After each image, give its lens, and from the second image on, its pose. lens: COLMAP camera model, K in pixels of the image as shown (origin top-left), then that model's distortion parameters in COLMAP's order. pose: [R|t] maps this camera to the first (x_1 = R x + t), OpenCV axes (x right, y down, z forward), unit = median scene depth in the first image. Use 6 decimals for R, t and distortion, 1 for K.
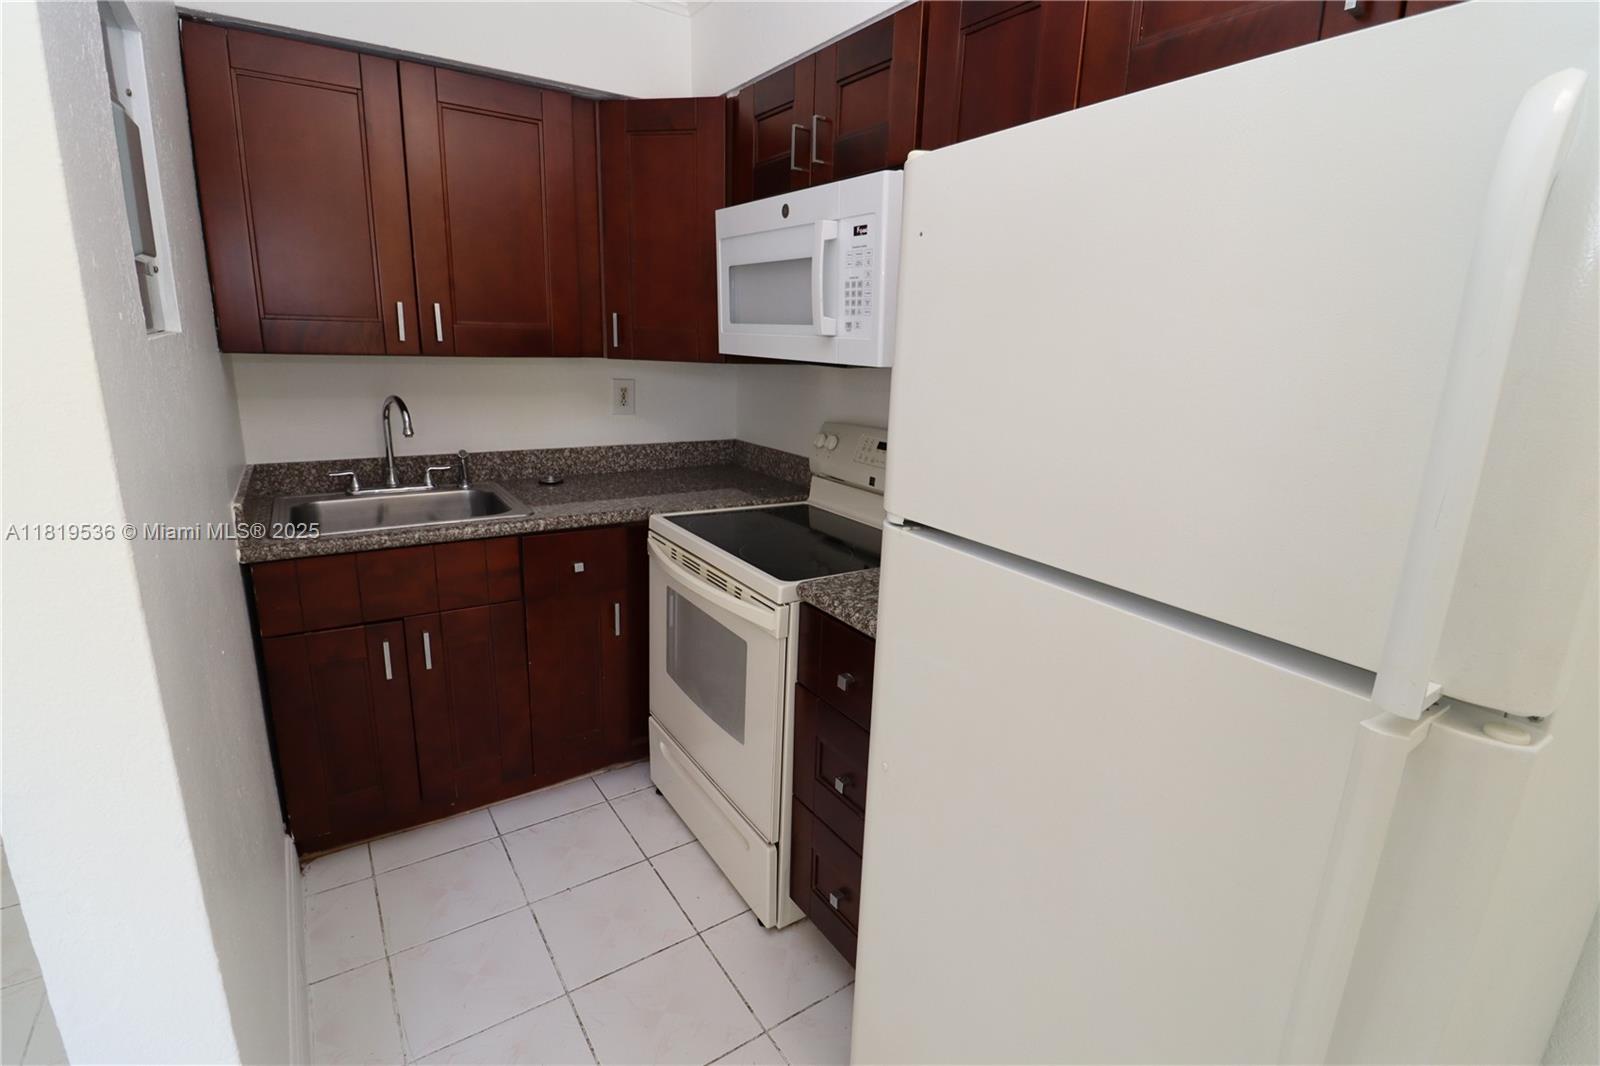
lens RADIAL K [[738.5, 0, 807.8], [0, 738.5, 529.0], [0, 0, 1]] dist [-0.009441, -0.008735]
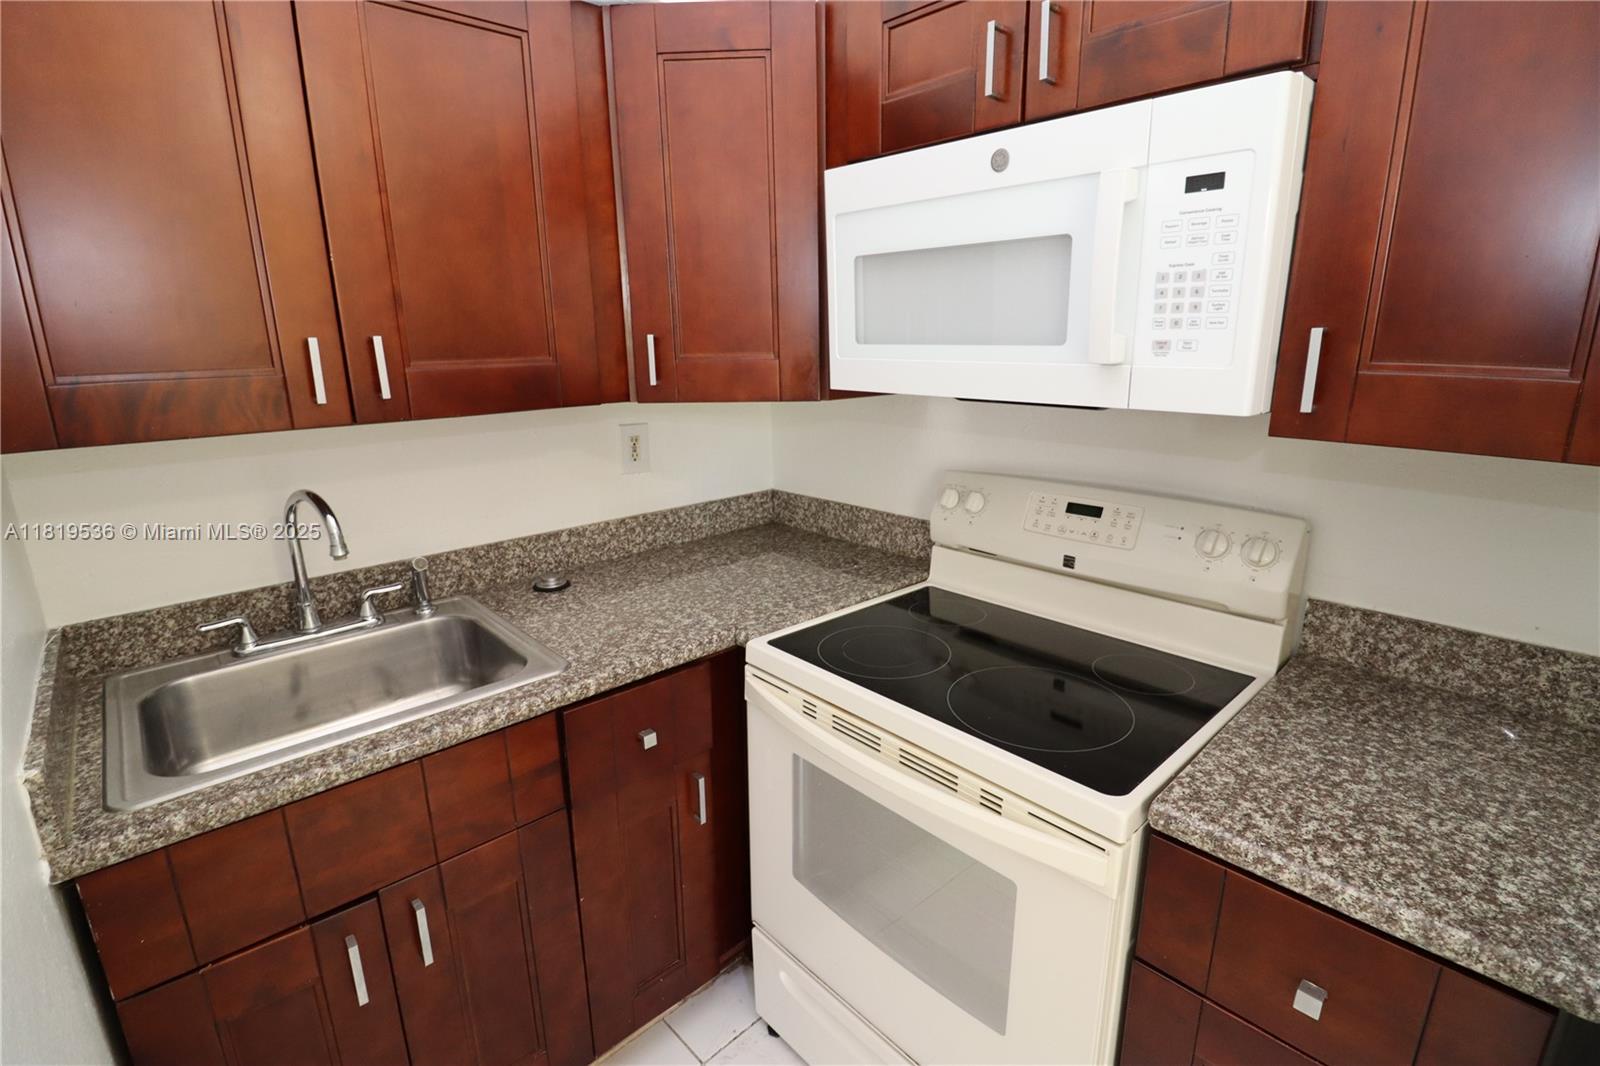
lens RADIAL K [[738.5, 0, 800.2], [0, 738.5, 525.8], [0, 0, 1]] dist [-0.009441, -0.008735]
pose [[0.986467, -0.085769, 0.139737, -0.251131], [0.085367, 0.996310, 0.008881, -0.123949], [-0.139983, 0.003168, 0.990149, 0.348715]]
